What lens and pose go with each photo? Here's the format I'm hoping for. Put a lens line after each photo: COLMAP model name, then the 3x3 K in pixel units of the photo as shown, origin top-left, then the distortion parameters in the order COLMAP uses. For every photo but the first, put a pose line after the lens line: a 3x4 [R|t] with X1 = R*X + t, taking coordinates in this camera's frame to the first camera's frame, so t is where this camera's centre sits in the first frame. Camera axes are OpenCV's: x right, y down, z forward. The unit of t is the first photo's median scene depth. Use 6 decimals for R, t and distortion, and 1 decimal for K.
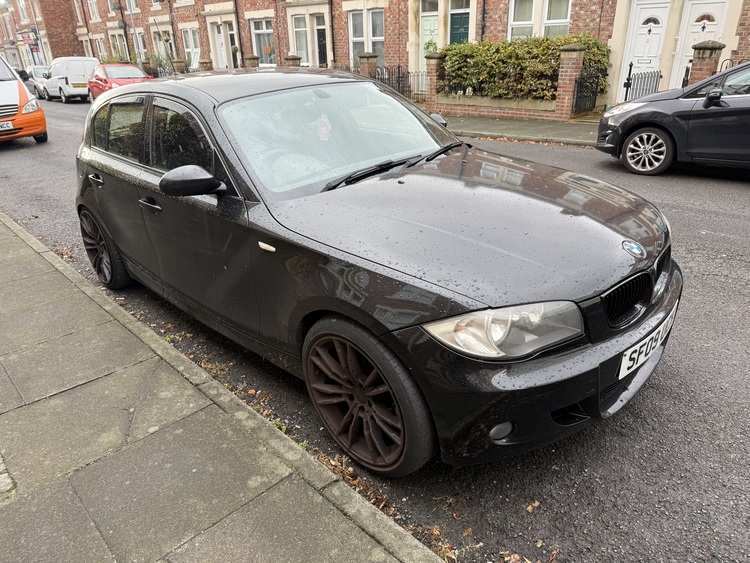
lens RADIAL K [[524.4, 0, 375.6], [0, 524.4, 275.3], [0, 0, 1]] dist [0.024152, -0.035930]
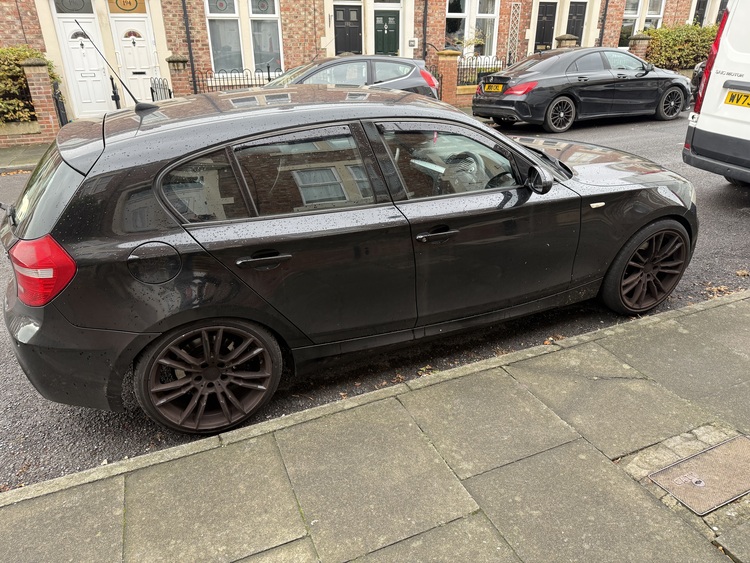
lens RADIAL K [[524.4, 0, 377.0], [0, 524.4, 287.1], [0, 0, 1]] dist [0.024152, -0.035930]
pose [[0.369115, -0.367387, 0.853687, -0.378104], [0.370391, 0.900603, 0.227430, -0.087395], [-0.852388, 0.232250, 0.468503, 0.202767]]
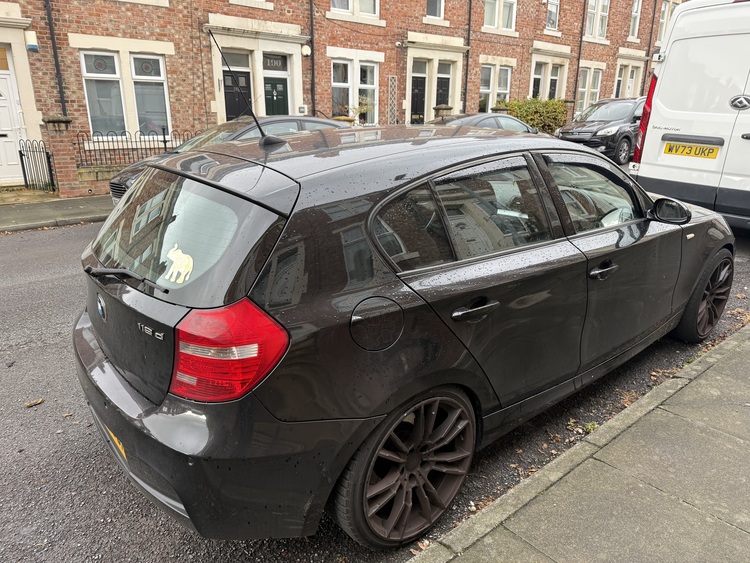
lens RADIAL K [[524.4, 0, 375.6], [0, 524.4, 286.5], [0, 0, 1]] dist [0.024152, -0.035930]
pose [[0.092467, -0.277305, 0.956322, -0.379281], [0.390976, 0.893410, 0.221258, -0.130503], [-0.915744, 0.353440, 0.191031, 0.350945]]
